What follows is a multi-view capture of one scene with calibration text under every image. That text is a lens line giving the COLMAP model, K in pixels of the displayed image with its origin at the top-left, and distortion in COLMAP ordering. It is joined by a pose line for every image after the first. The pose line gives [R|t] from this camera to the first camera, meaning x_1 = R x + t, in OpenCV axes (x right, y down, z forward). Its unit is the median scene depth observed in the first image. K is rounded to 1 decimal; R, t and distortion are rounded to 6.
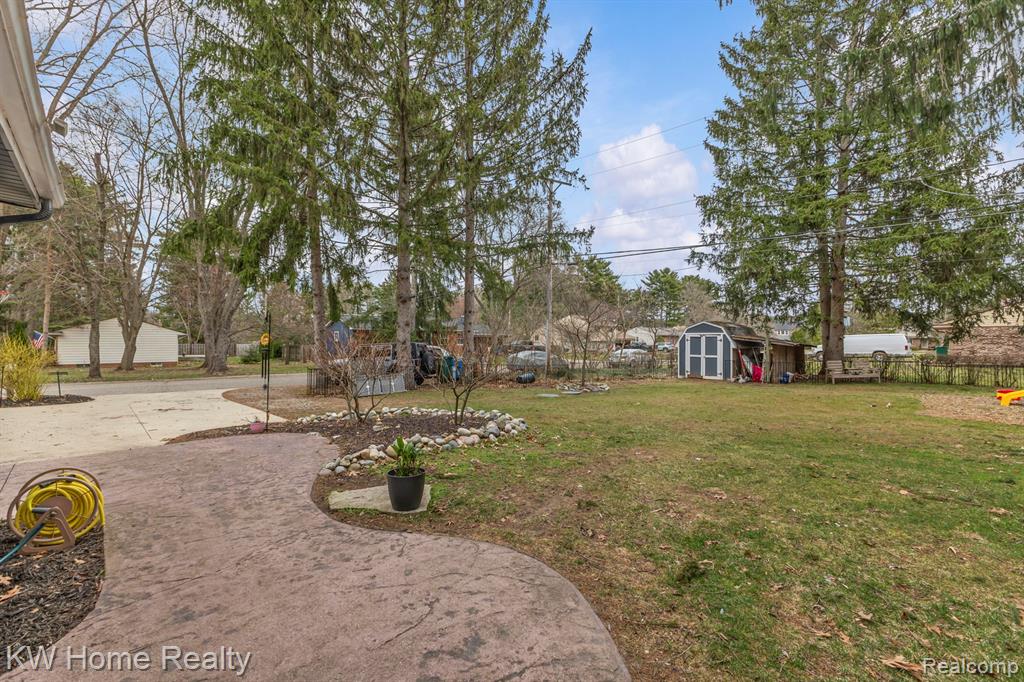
lens RADIAL K [[436.6, 0, 508.9], [0, 436.6, 347.4], [0, 0, 1]] dist [0.000222, 0.000215]
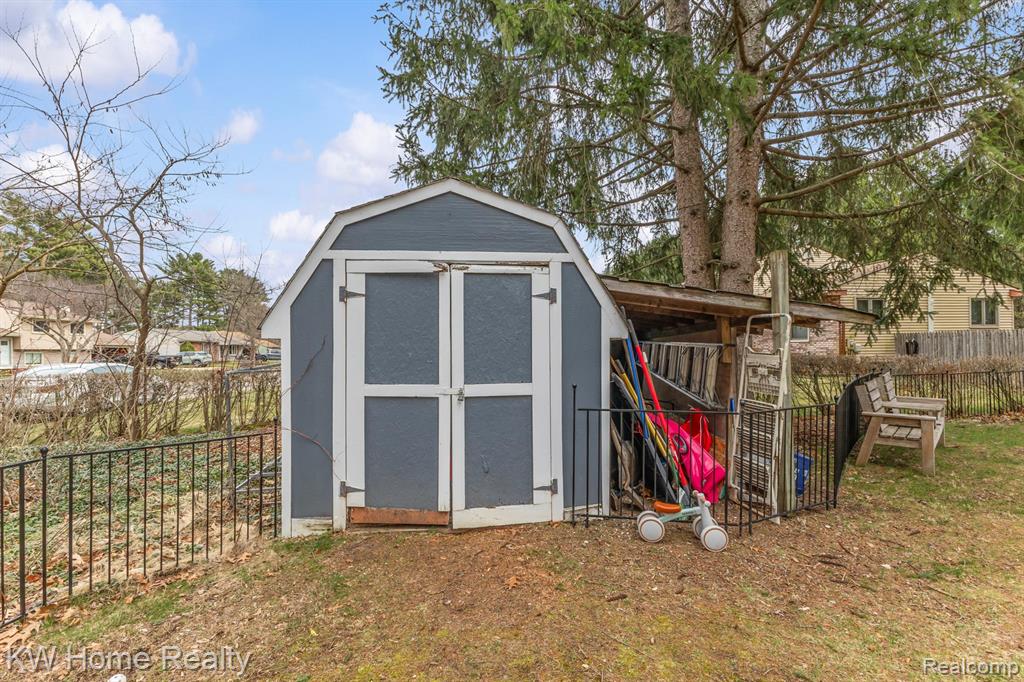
lens RADIAL K [[436.6, 0, 508.9], [0, 436.6, 347.4], [0, 0, 1]] dist [0.000222, 0.000215]
pose [[0.570504, -0.006321, 0.821270, 0.315531], [0.023918, 0.999674, -0.008921, 0.005424], [-0.820946, 0.024733, 0.570470, 0.871531]]
